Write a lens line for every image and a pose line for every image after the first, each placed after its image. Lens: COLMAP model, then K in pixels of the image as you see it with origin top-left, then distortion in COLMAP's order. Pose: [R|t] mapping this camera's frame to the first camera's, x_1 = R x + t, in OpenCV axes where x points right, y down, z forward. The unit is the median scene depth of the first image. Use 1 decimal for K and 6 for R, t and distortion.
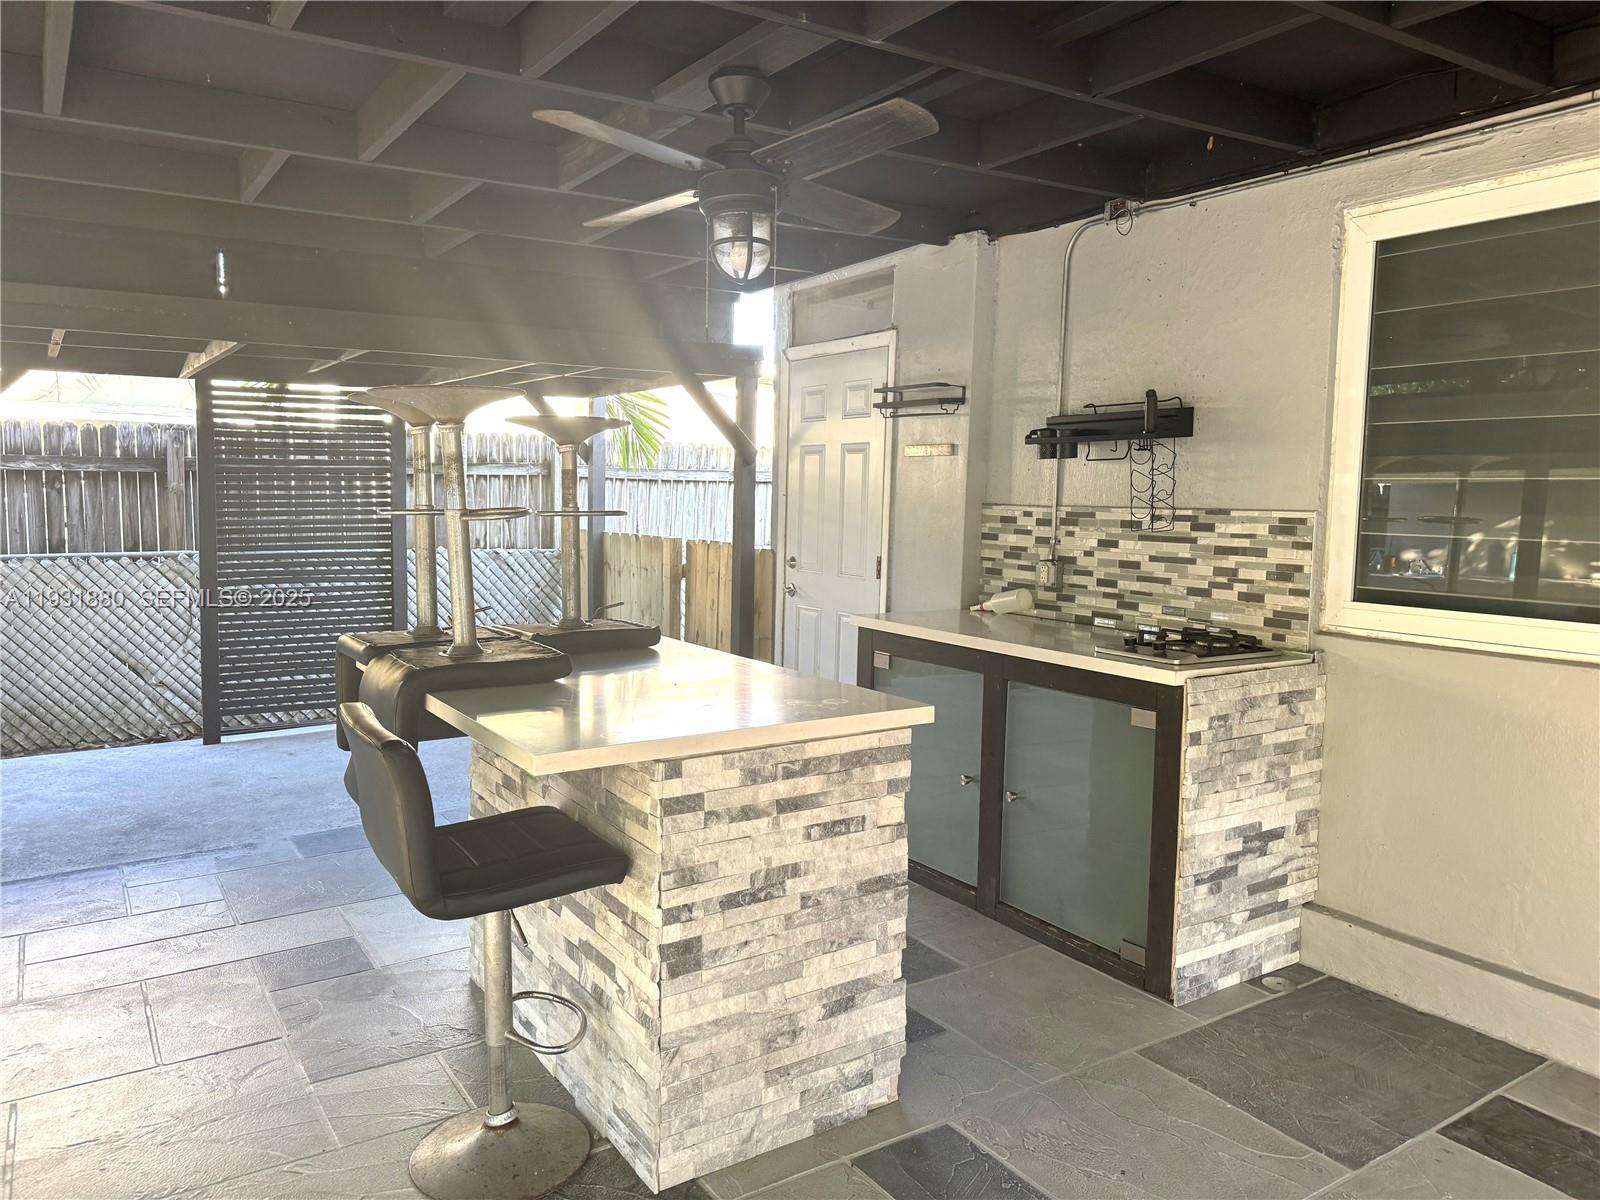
lens RADIAL K [[1175.7, 0, 800.0], [0, 1175.7, 600.0], [0, 0, 1]] dist [0.128522, -0.230900]
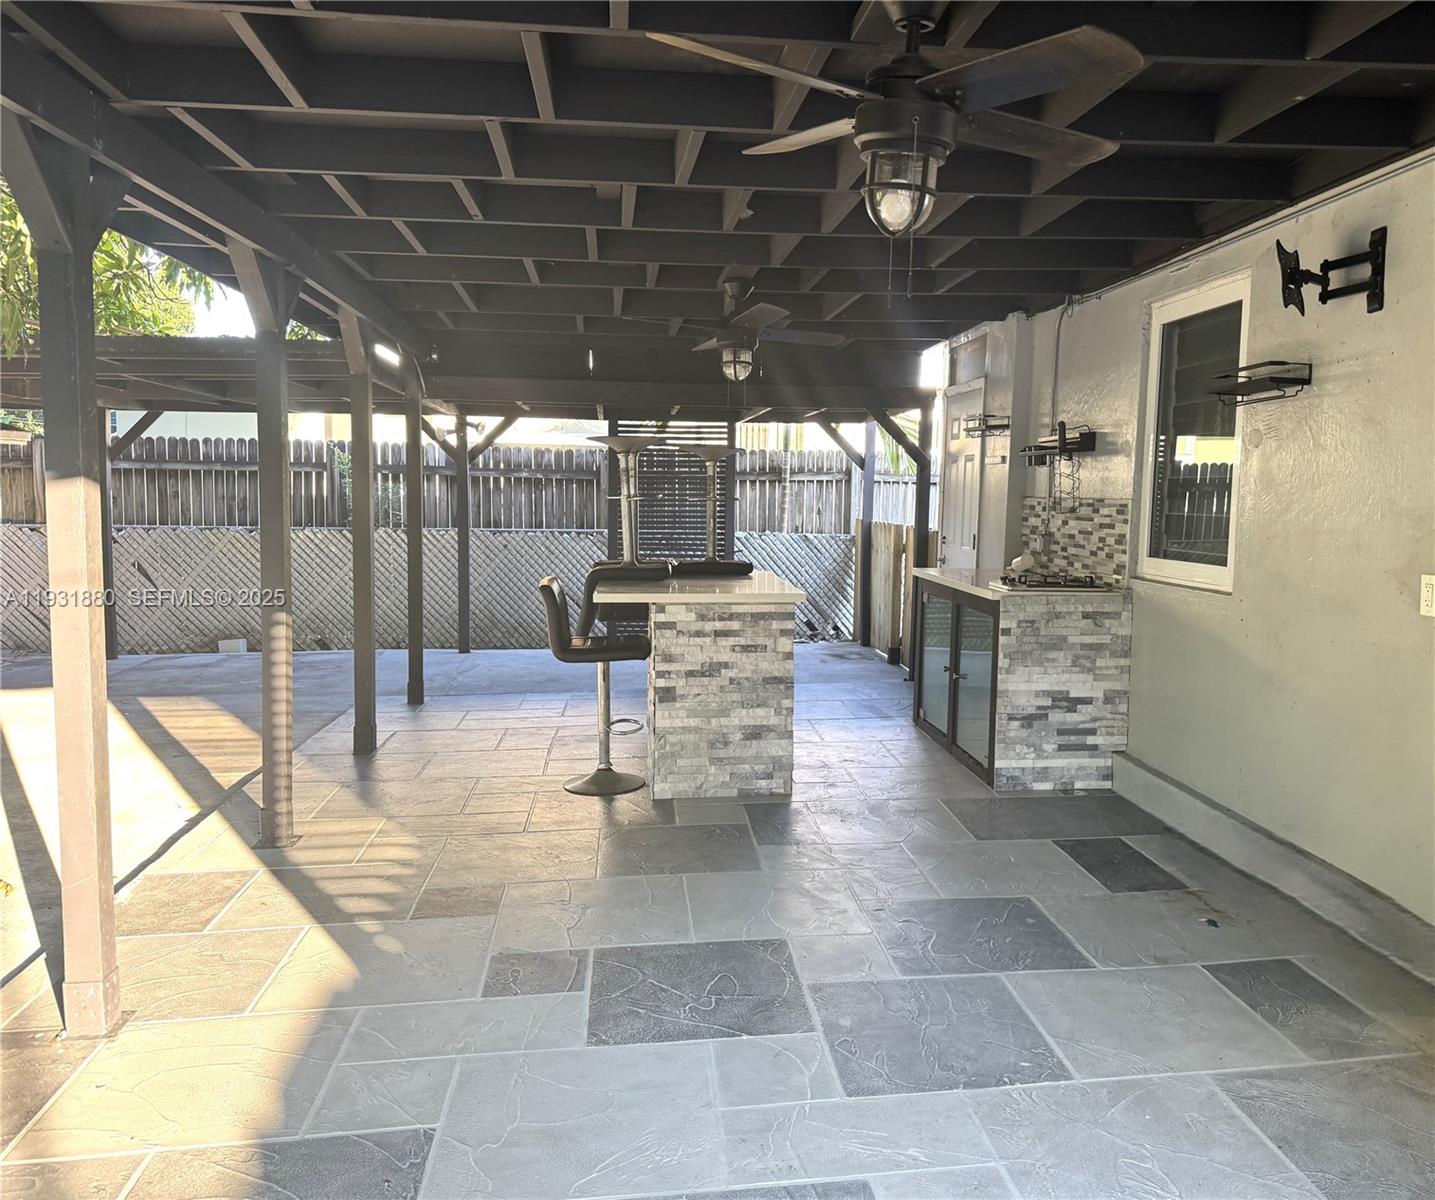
lens RADIAL K [[1072.3, 0, 717.5], [0, 1072.3, 600.0], [0, 0, 1]] dist [0.119373, -0.000094]
pose [[0.900186, 0.046022, -0.433066, 0.583918], [-0.043926, 0.998924, 0.014850, 0.061295], [0.433284, 0.005655, 0.901240, -0.530273]]
